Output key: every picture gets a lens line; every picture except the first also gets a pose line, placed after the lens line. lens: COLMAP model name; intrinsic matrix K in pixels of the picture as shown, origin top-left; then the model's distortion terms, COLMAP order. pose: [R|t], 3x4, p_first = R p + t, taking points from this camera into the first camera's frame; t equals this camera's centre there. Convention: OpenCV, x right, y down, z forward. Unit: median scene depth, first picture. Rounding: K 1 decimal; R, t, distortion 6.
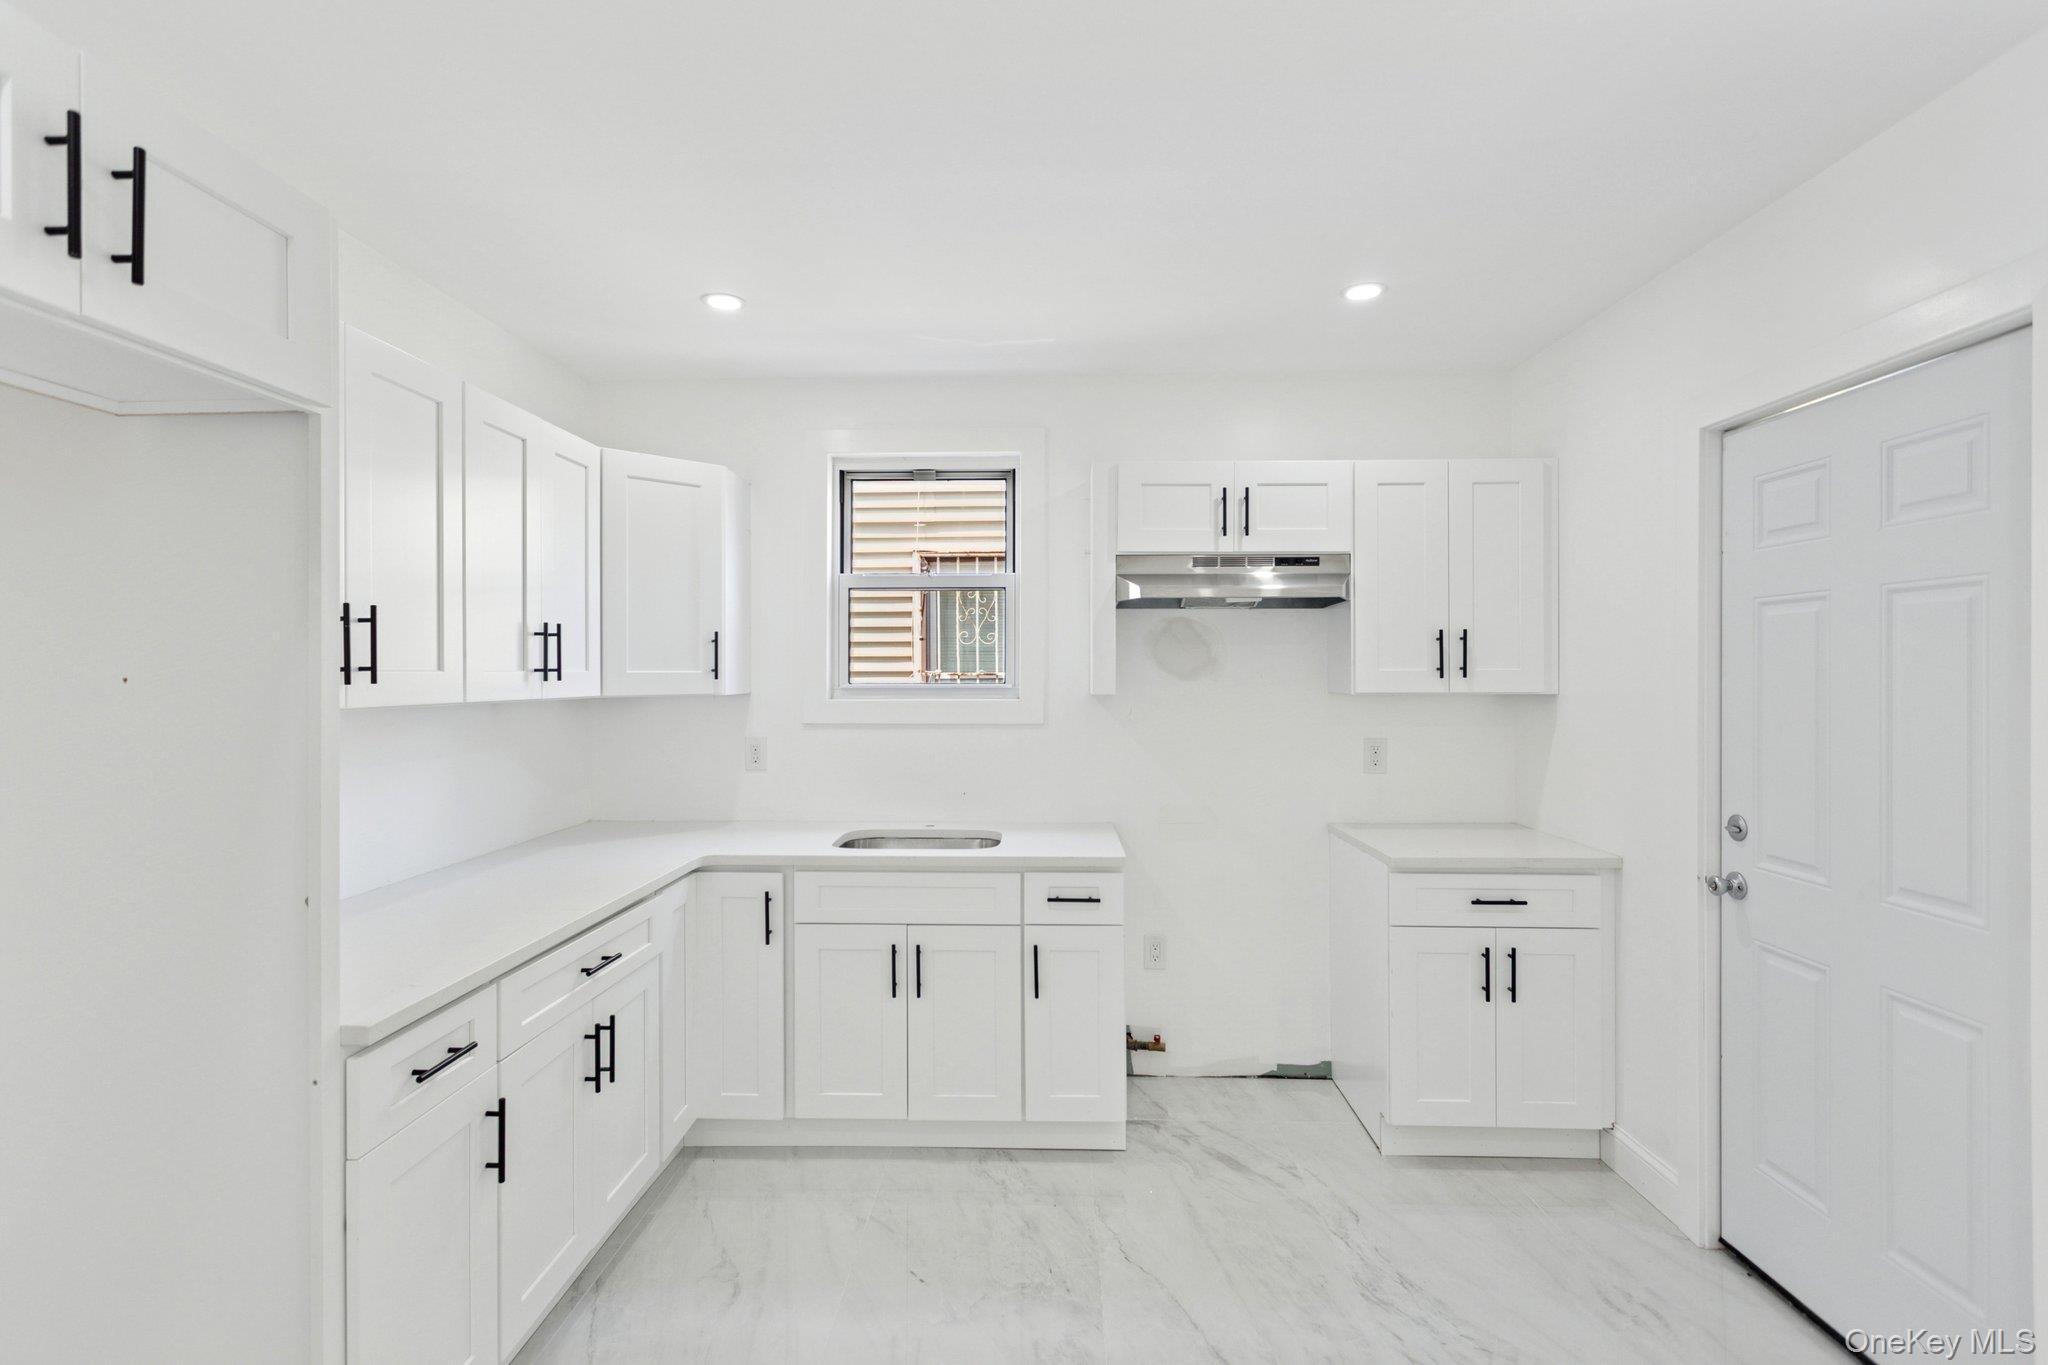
lens RADIAL K [[998.3, 0, 1028.2], [0, 998.3, 685.4], [0, 0, 1]] dist [0.001826, 0.001710]
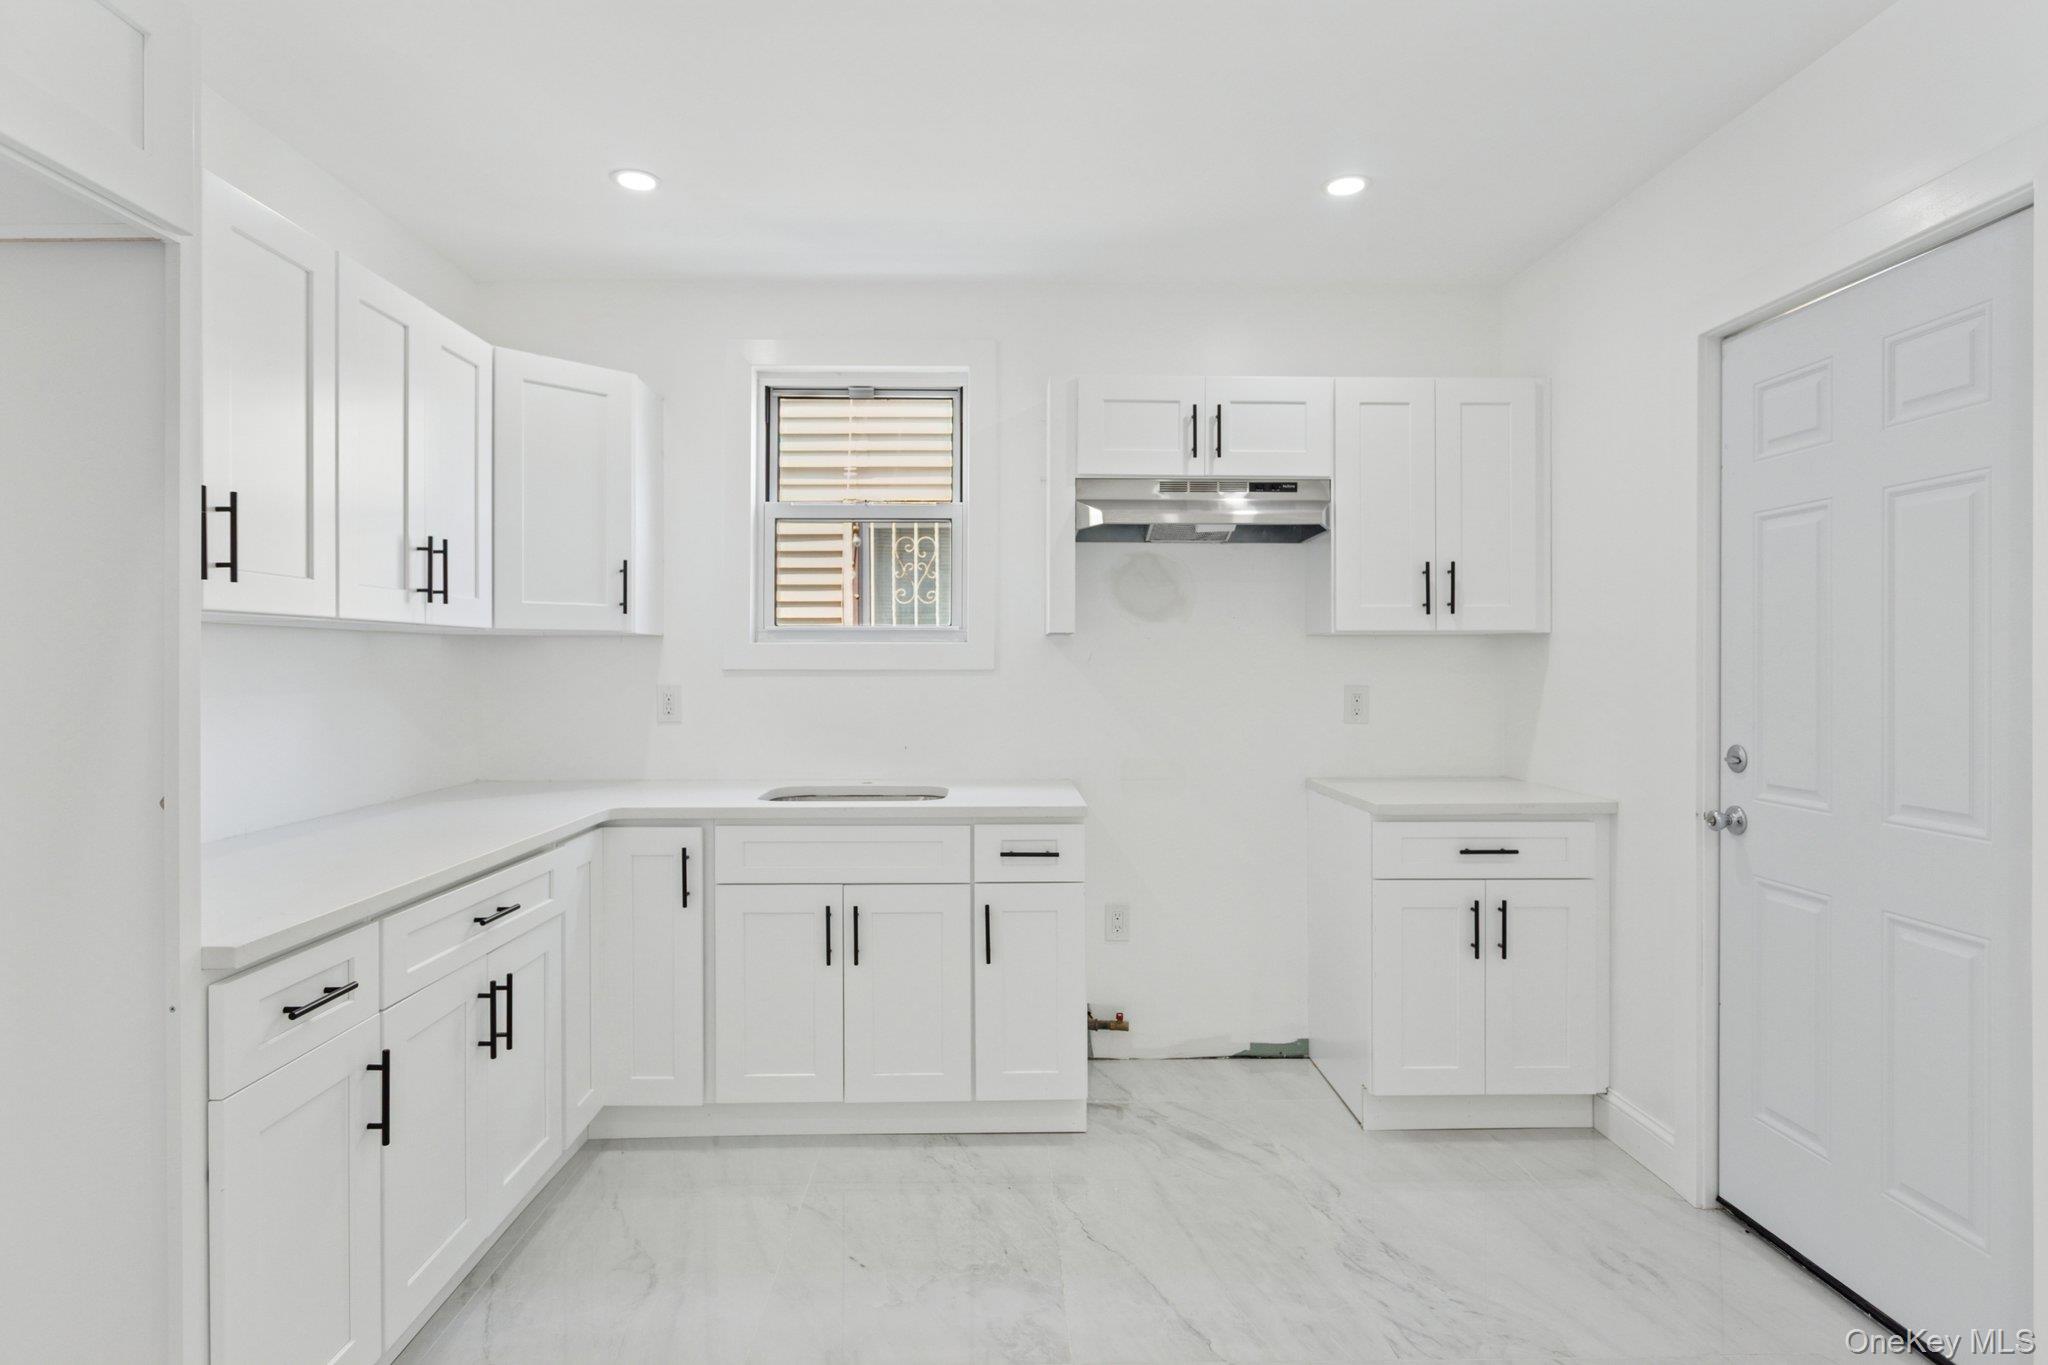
lens RADIAL K [[1117.2, 0, 1031.6], [0, 1117.2, 673.3], [0, 0, 1]] dist [-0.003303, 0.003245]
pose [[0.998439, 0.001010, 0.055837, -0.008947], [-0.000978, 0.999999, -0.000601, 0.051832], [-0.055838, 0.000545, 0.998440, -0.008438]]
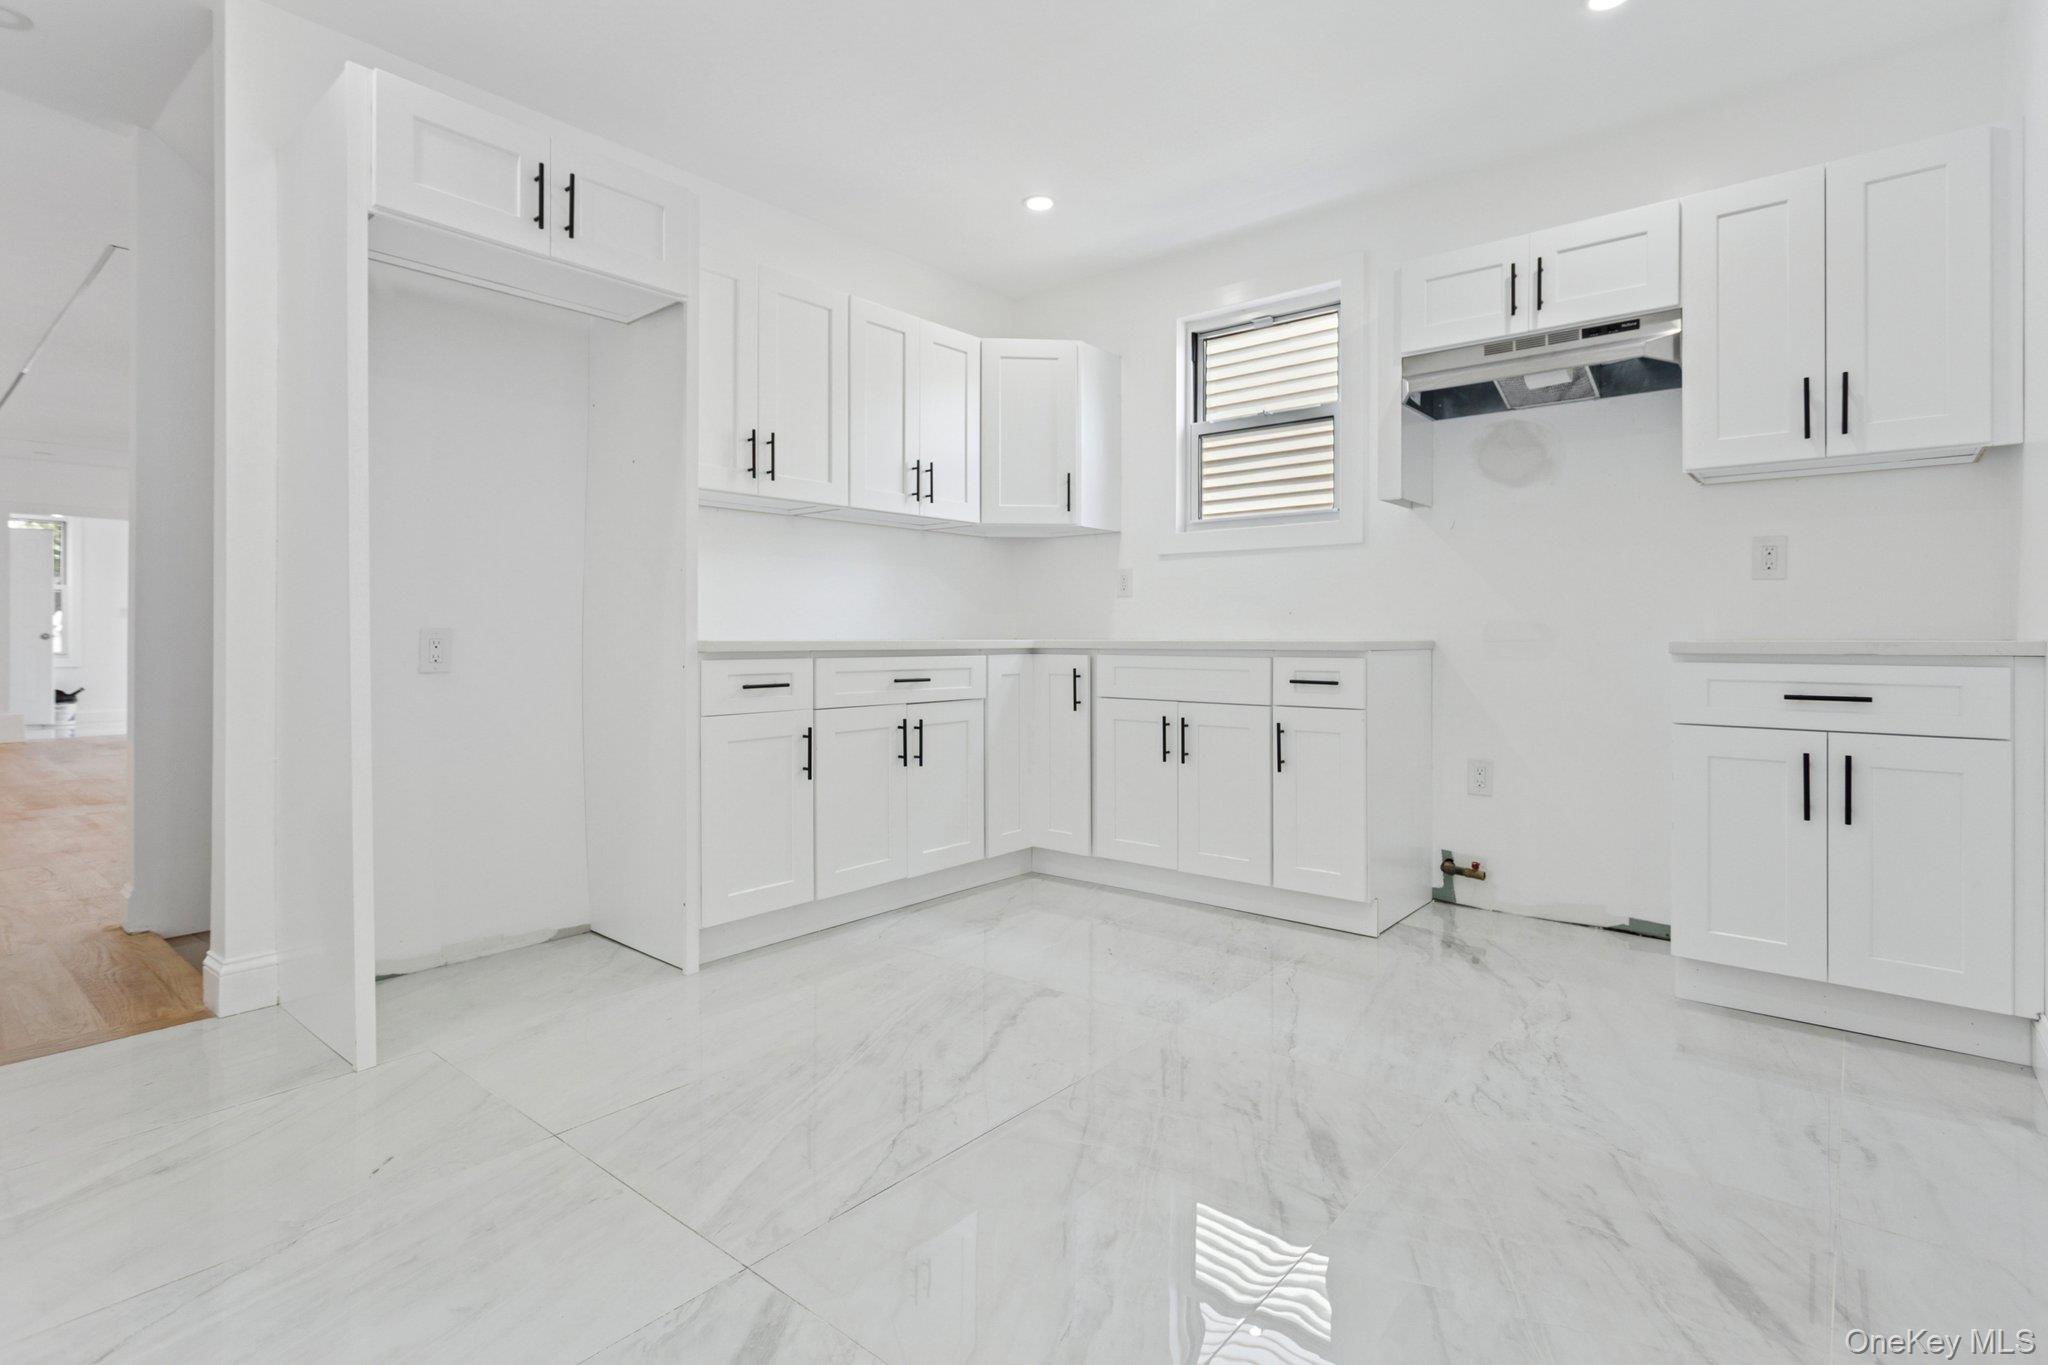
lens RADIAL K [[998.3, 0, 985.9], [0, 998.3, 635.4], [0, 0, 1]] dist [0.001826, 0.001710]
pose [[0.778690, 0.005450, -0.627386, 0.436617], [-0.008354, 0.999964, -0.001683, 0.169490], [0.627354, 0.006552, 0.778707, -0.041062]]
